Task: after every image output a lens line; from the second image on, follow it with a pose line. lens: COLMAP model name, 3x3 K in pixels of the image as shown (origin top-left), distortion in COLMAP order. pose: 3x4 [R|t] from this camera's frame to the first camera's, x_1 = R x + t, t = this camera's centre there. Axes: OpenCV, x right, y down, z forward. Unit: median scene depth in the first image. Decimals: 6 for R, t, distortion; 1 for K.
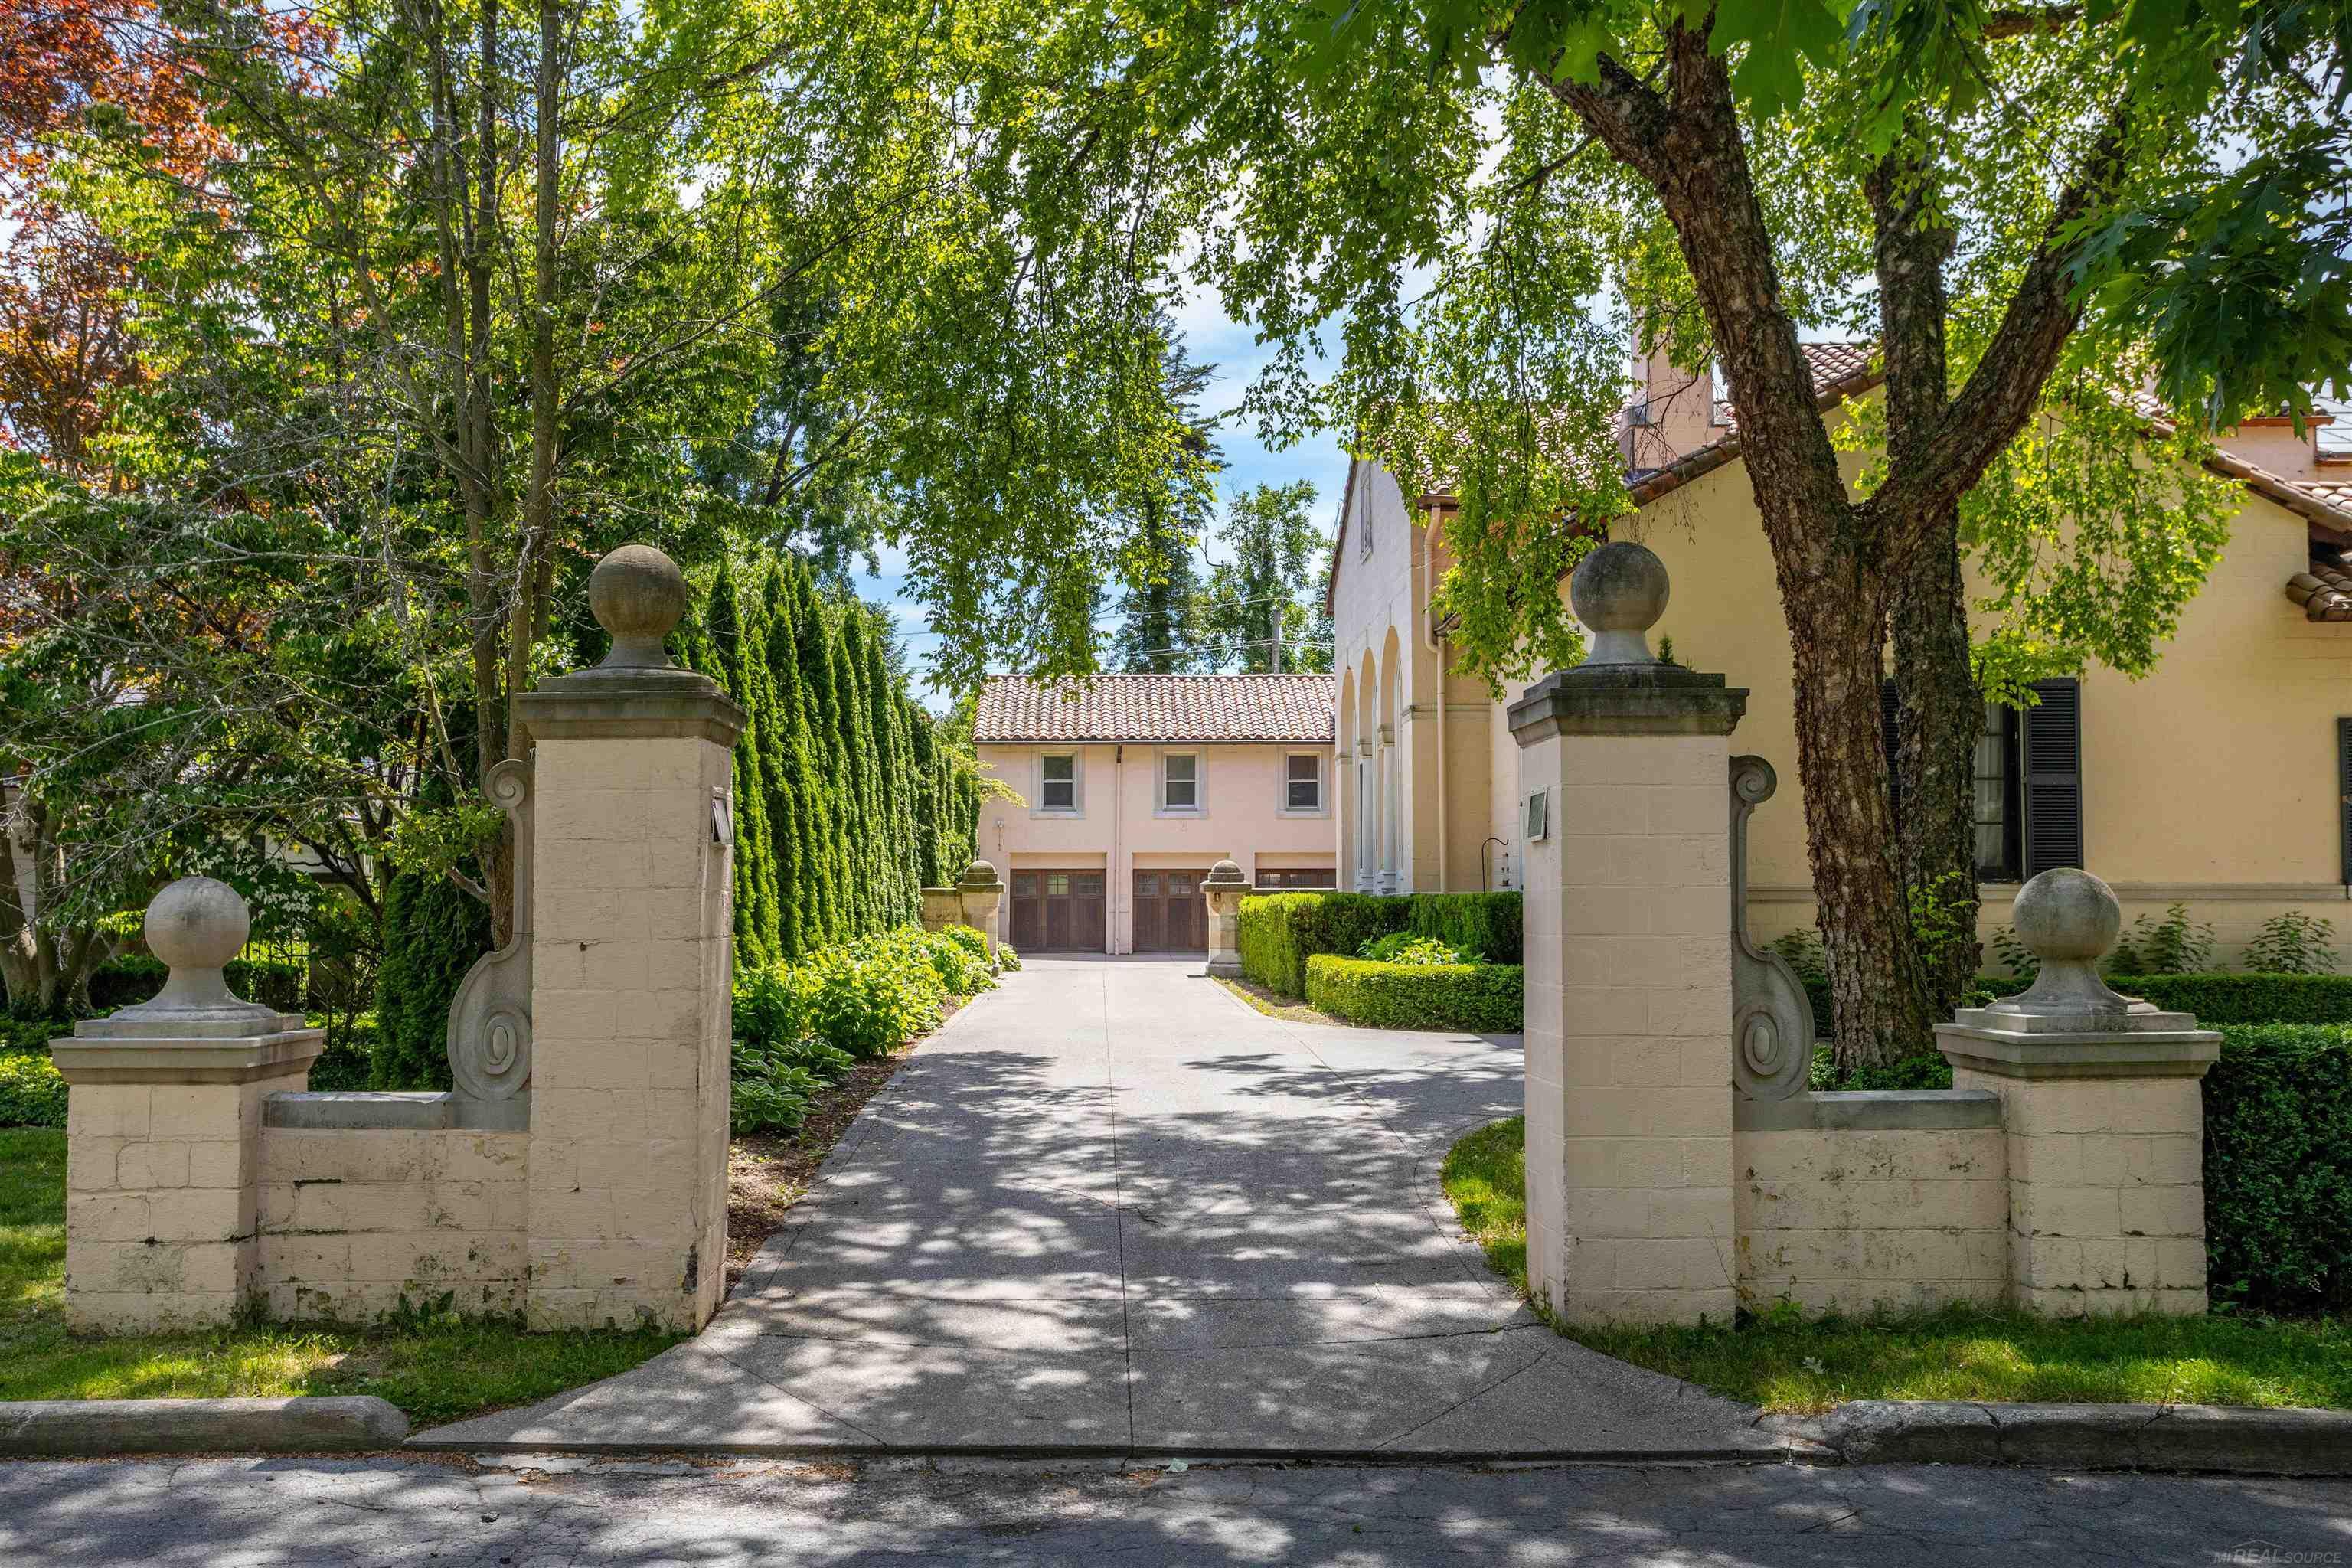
lens RADIAL K [[1963.7, 0, 1176.0], [0, 1963.7, 784.0], [0, 0, 1]] dist [0.052897, 0.000604]
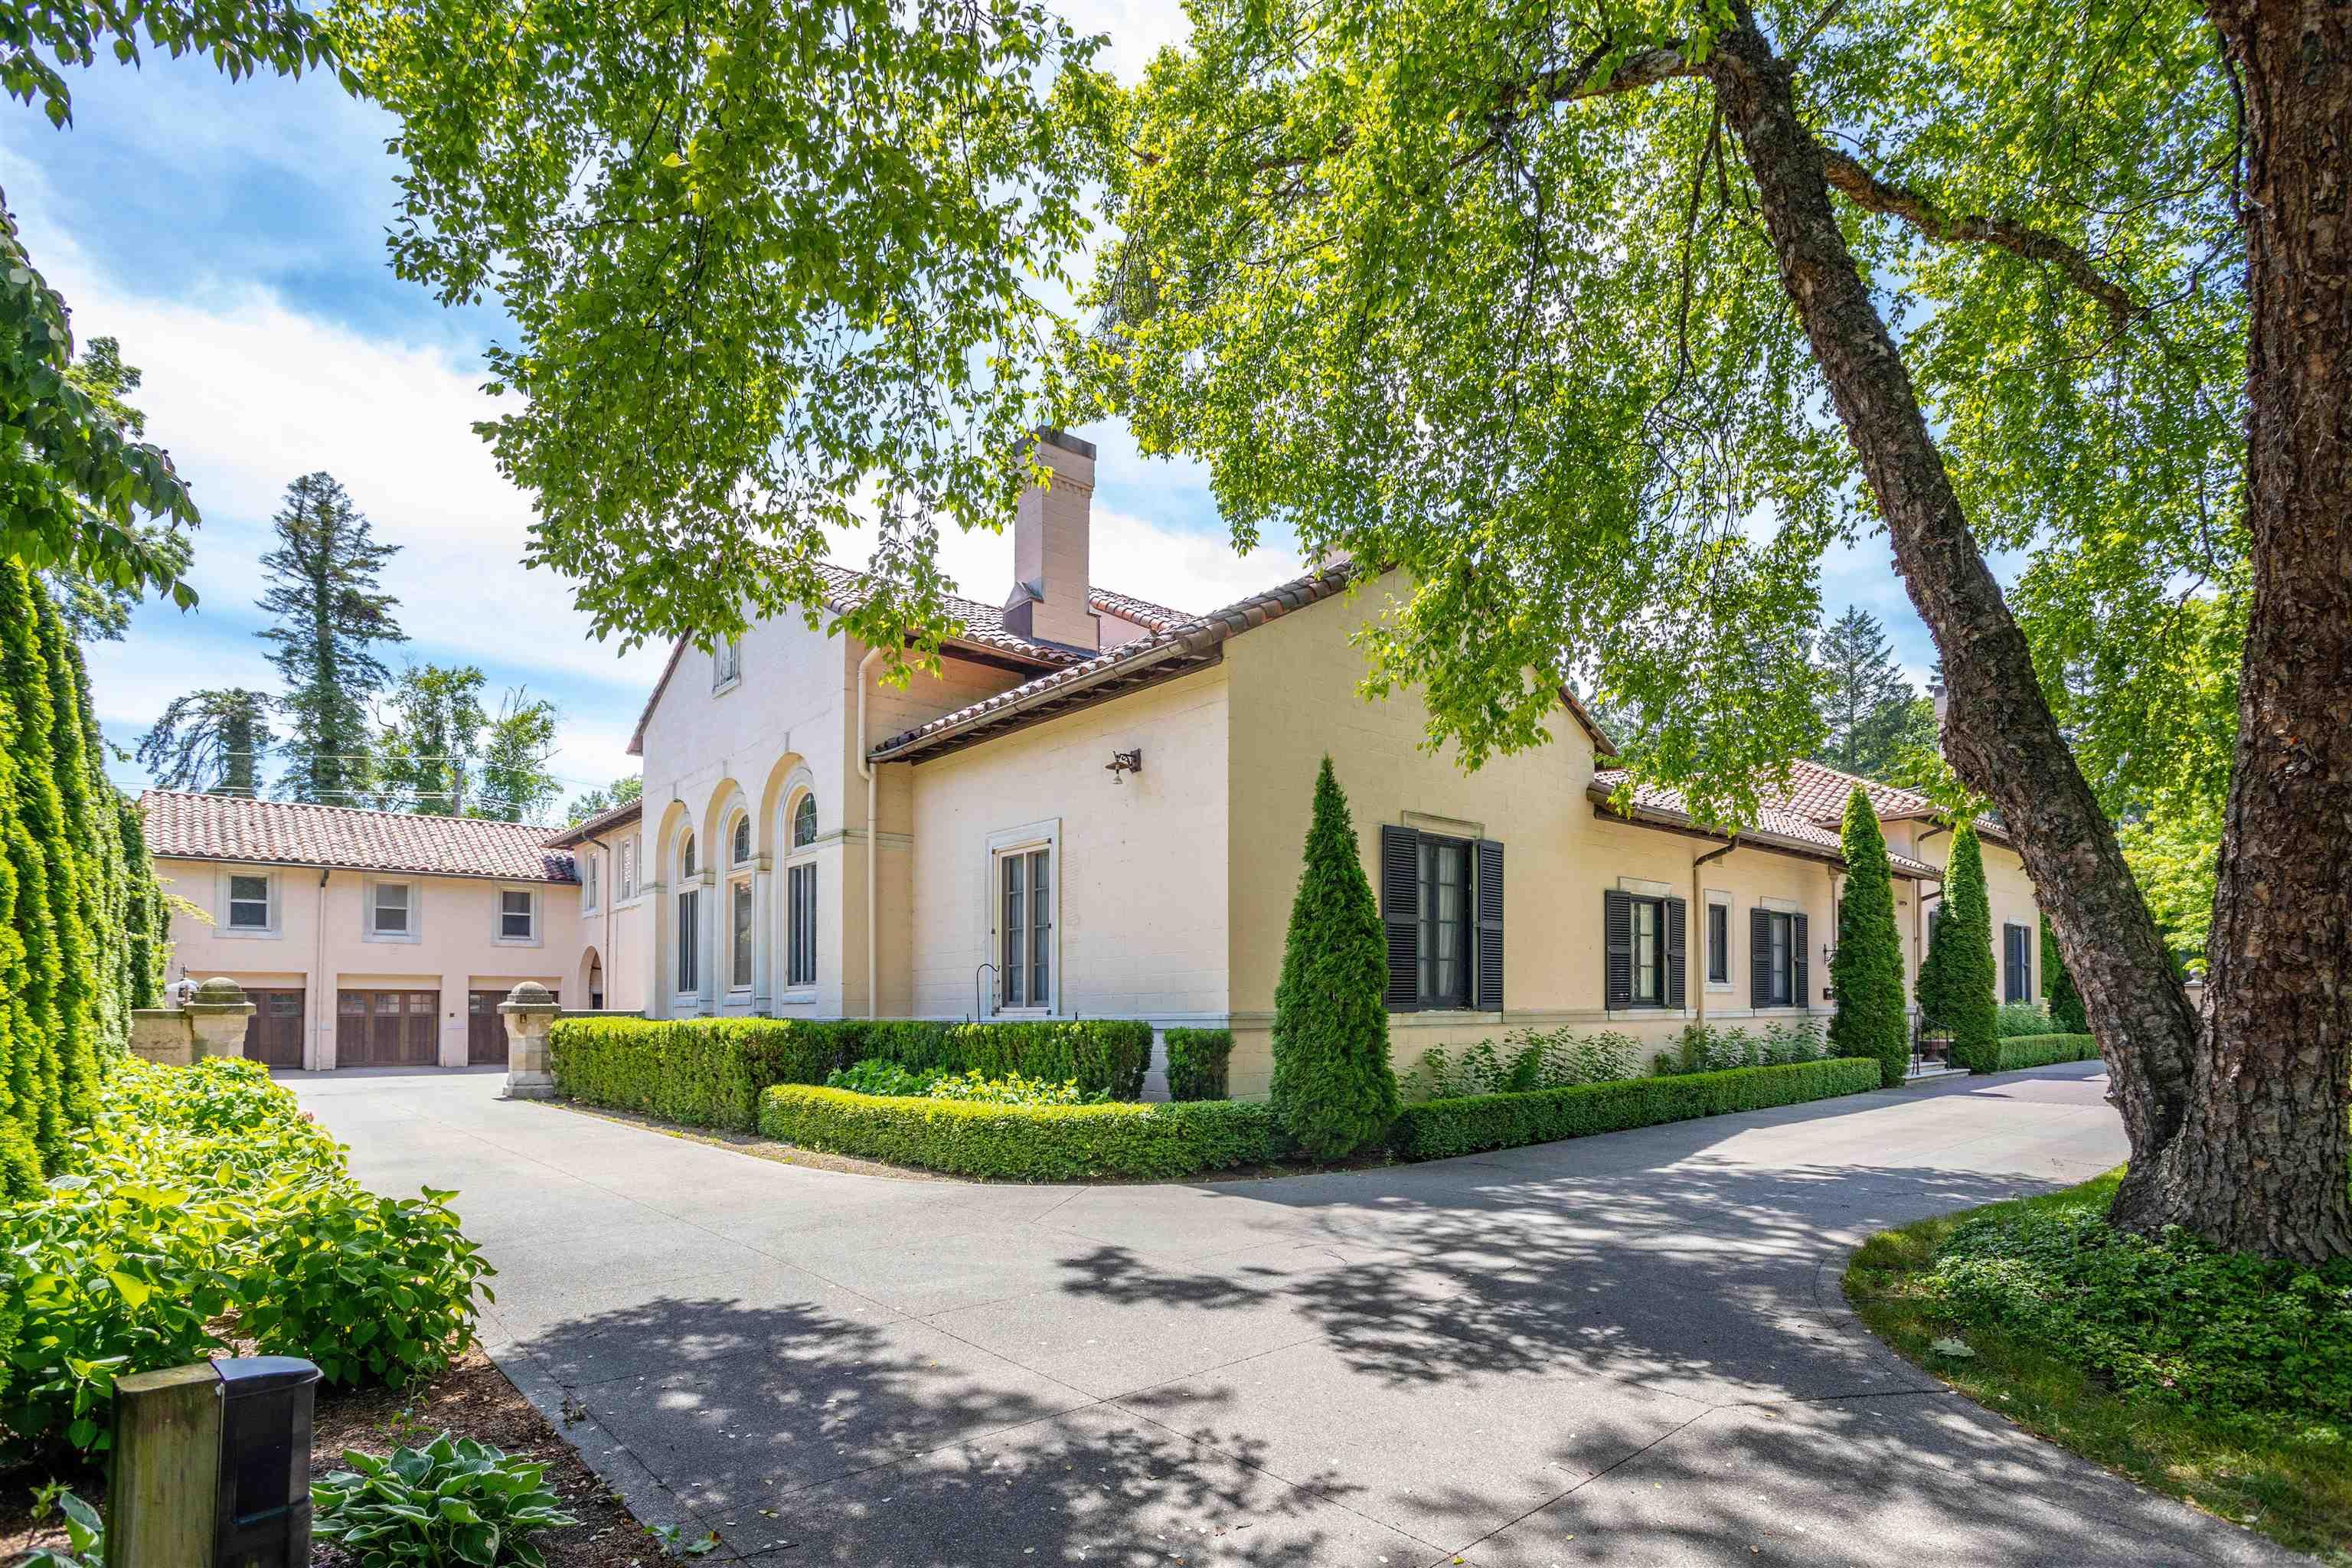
lens RADIAL K [[1154.6, 0, 1130.7], [0, 1154.6, 976.5], [0, 0, 1]] dist [0.002046, 0.000324]
pose [[0.784395, 0.017885, 0.620004, -0.072241], [-0.035673, 0.999230, 0.016306, 0.011331], [-0.619235, -0.034908, 0.784429, 0.254220]]
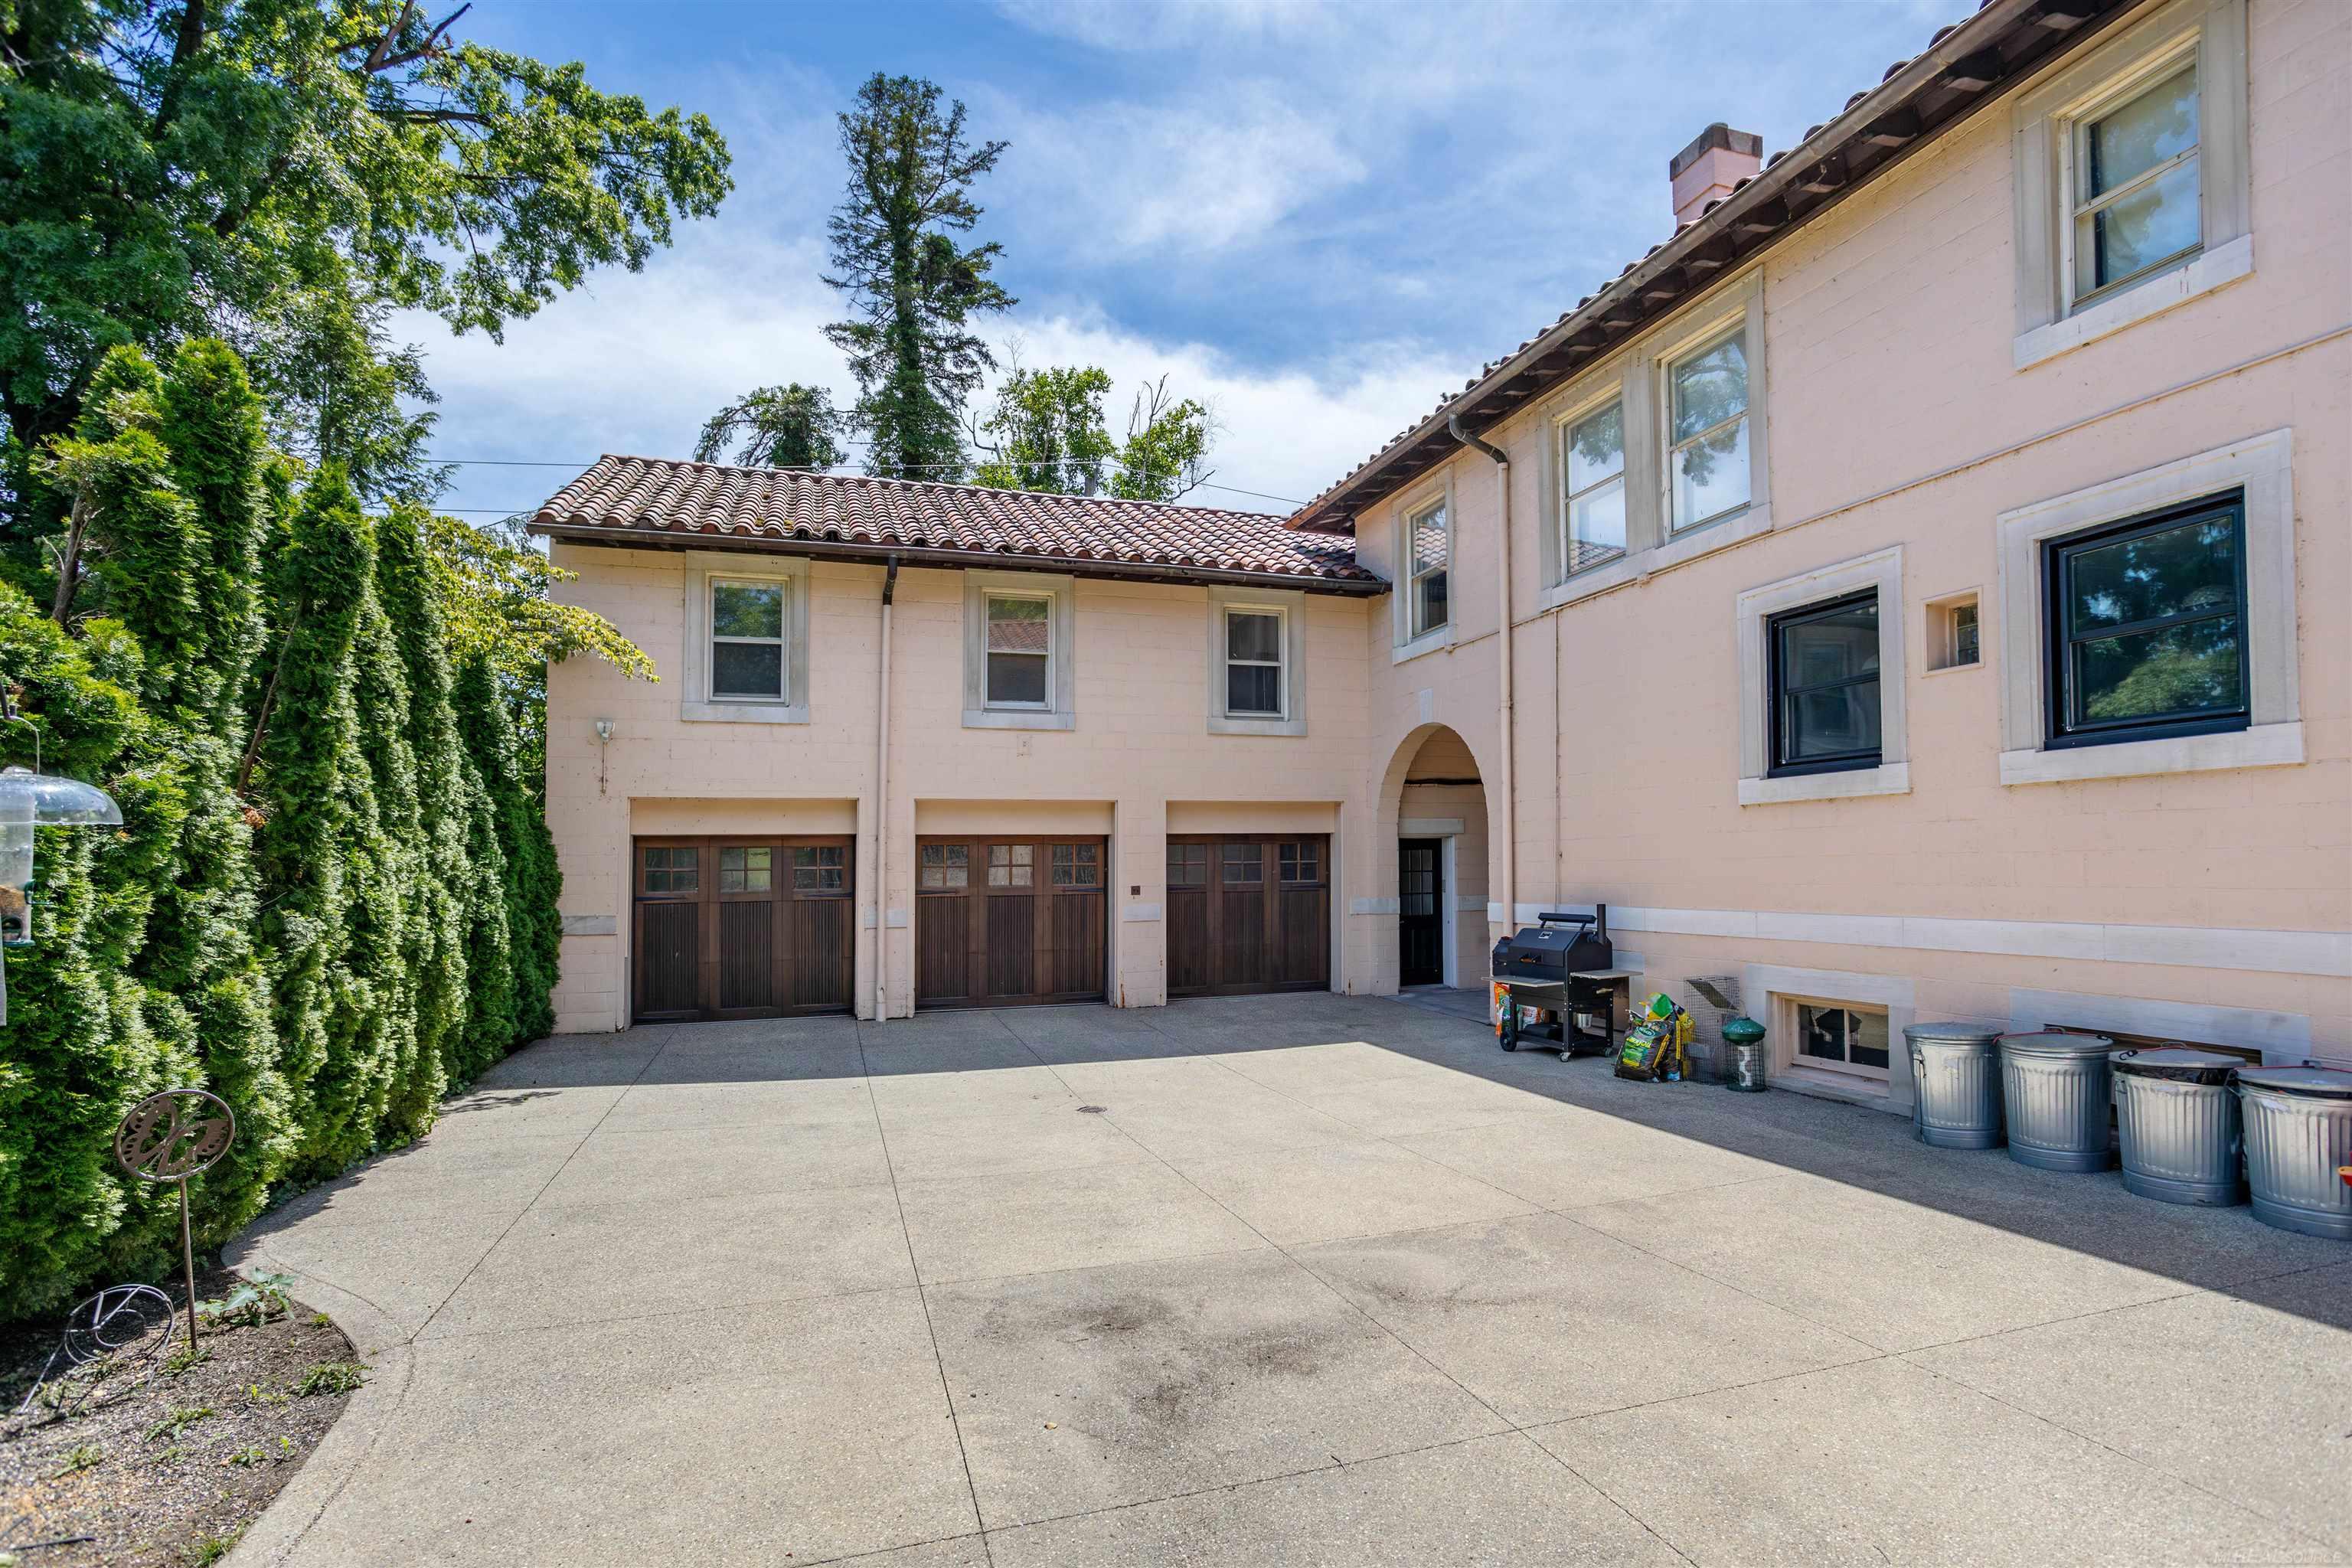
lens RADIAL K [[1128.1, 0, 1176.0], [0, 1128.1, 784.0], [0, 0, 1]] dist [-0.038454, 0.029018]
pose [[0.962502, 0.009029, 0.271126, -0.035058], [-0.003647, 0.999786, -0.020347, 0.036626], [-0.271252, 0.018595, 0.962329, 0.728392]]
